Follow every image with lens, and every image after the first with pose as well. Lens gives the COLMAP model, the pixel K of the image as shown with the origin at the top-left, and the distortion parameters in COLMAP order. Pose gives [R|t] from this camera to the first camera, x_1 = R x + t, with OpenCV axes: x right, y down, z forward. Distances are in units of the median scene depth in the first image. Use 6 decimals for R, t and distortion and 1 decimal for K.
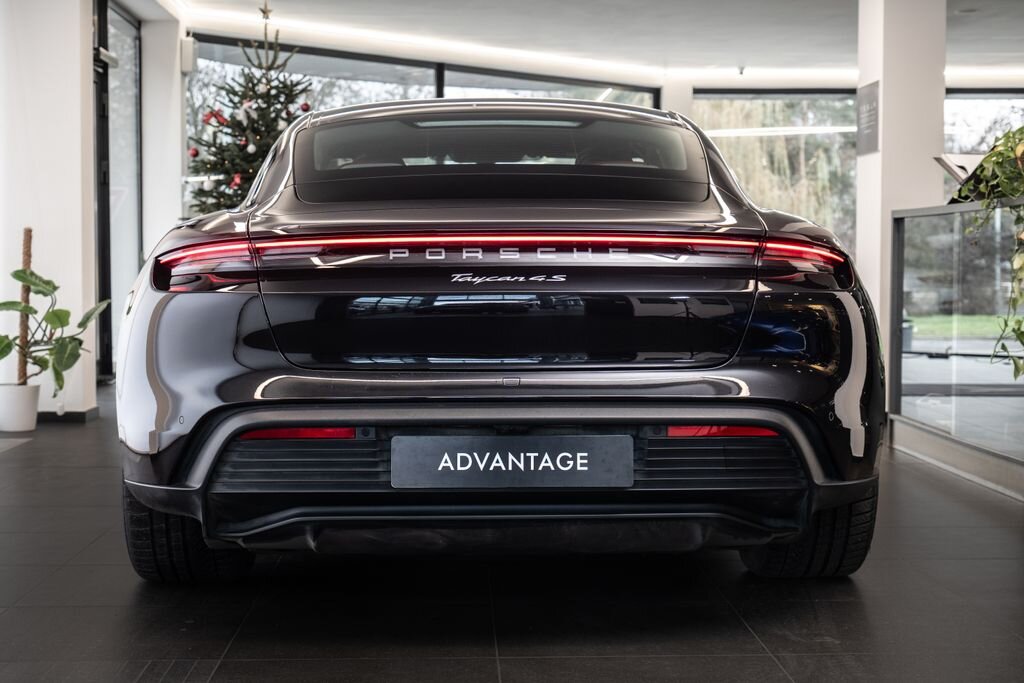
lens RADIAL K [[1779.6, 0, 512.0], [0, 1779.6, 341.5], [0, 0, 1]] dist [0.038183, -0.201856]
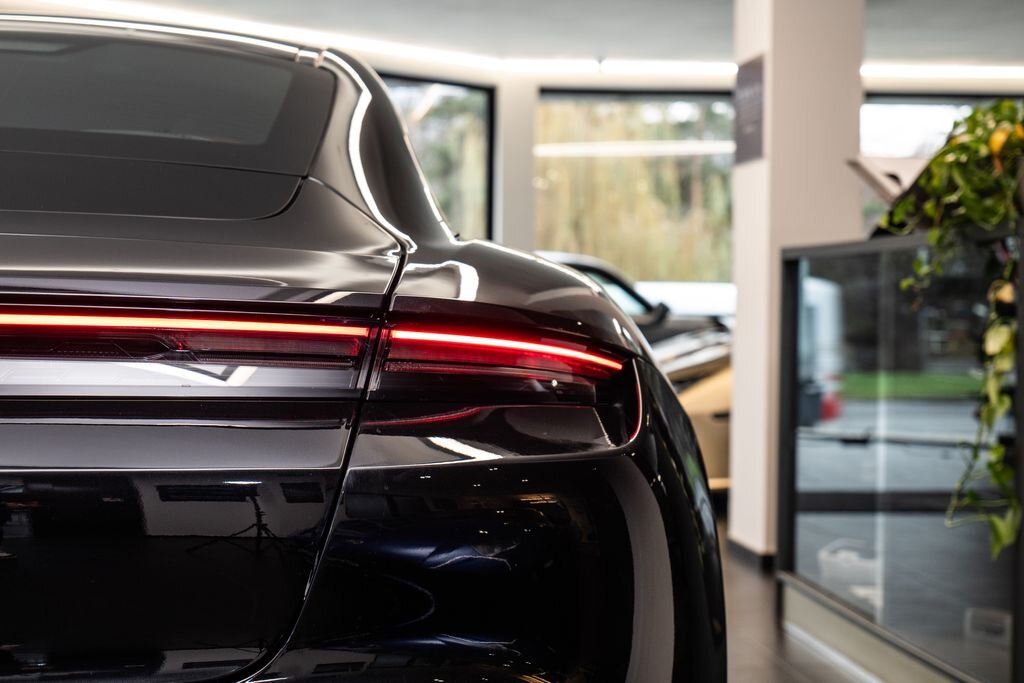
lens RADIAL K [[1779.6, 0, 512.0], [0, 1779.6, 341.5], [0, 0, 1]] dist [0.038183, -0.201856]
pose [[0.998946, 0.007104, 0.045338, 0.151392], [-0.006244, 0.999799, -0.019070, -0.046074], [-0.045465, 0.018766, 0.998790, 0.633975]]
